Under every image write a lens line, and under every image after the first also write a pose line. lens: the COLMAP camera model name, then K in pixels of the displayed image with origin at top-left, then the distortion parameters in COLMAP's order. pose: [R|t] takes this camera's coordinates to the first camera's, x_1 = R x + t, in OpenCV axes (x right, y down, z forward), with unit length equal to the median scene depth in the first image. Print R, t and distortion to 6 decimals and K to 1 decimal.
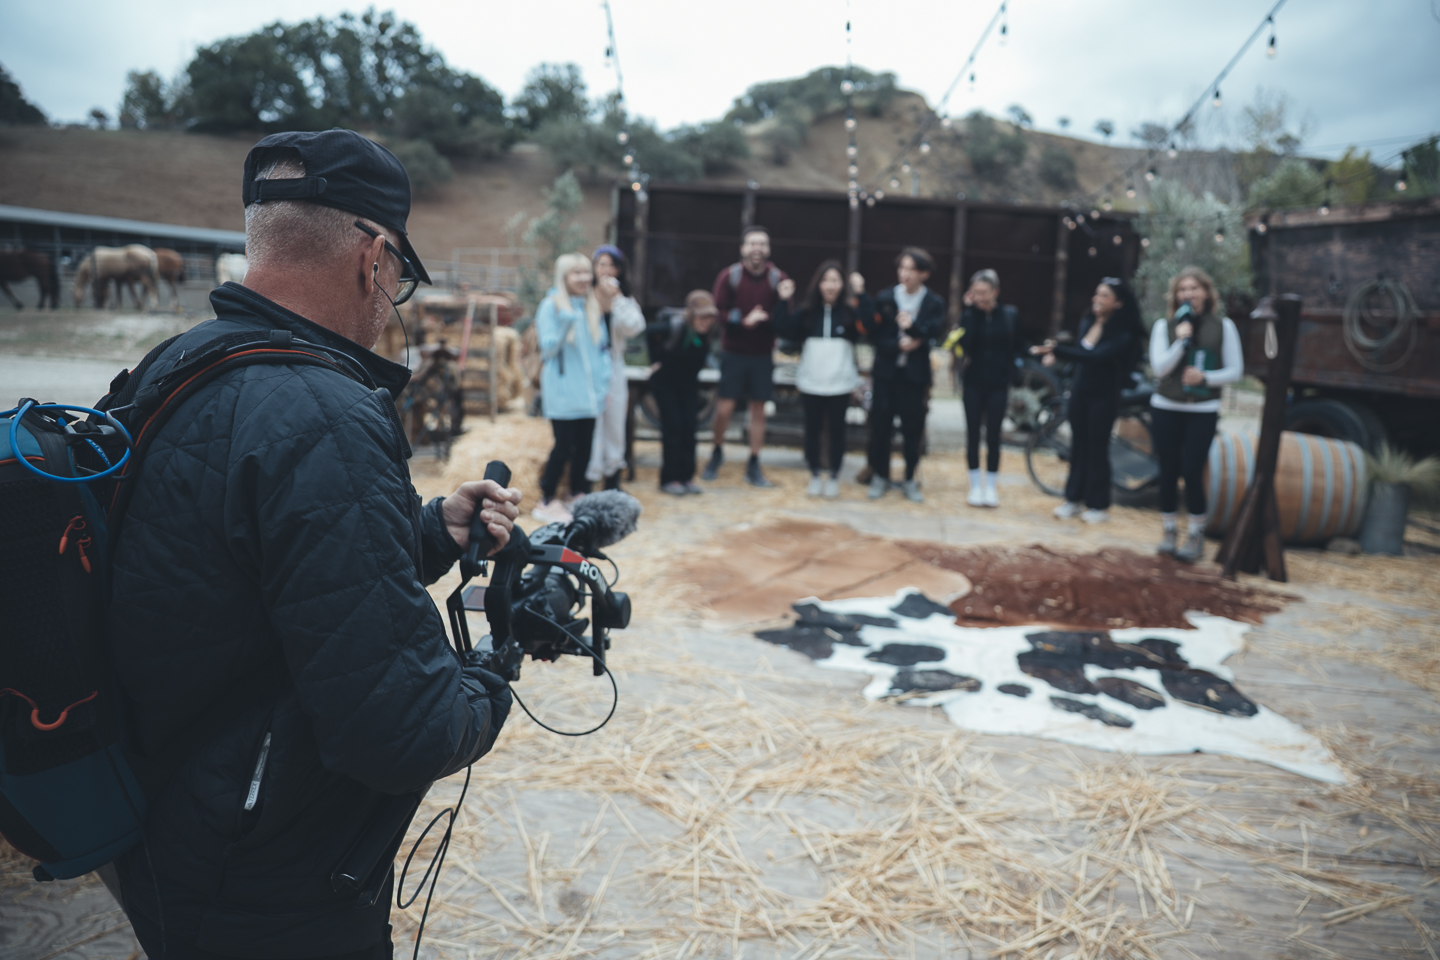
lens RADIAL K [[985.2, 0, 720.0], [0, 985.2, 480.0], [0, 0, 1]] dist [-0.120707, 0.094610]
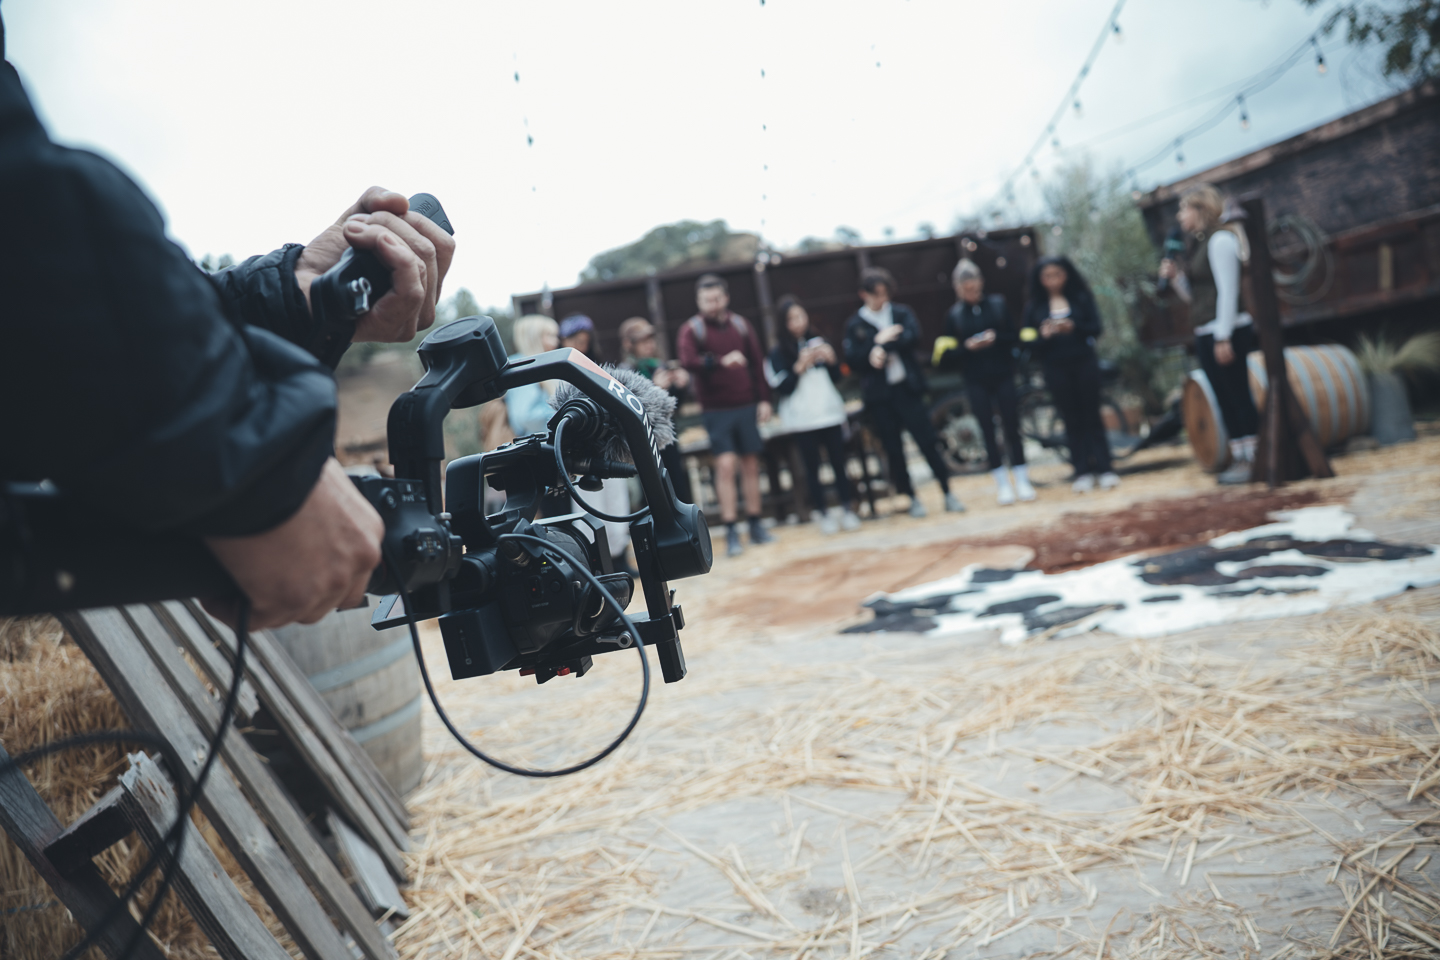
lens RADIAL K [[985.2, 0, 720.0], [0, 985.2, 480.0], [0, 0, 1]] dist [-0.120707, 0.094610]
pose [[0.969755, -0.222526, 0.100287, -0.148038], [0.234779, 0.962771, -0.133980, 0.145246], [-0.066740, 0.153473, 0.985896, 0.175939]]
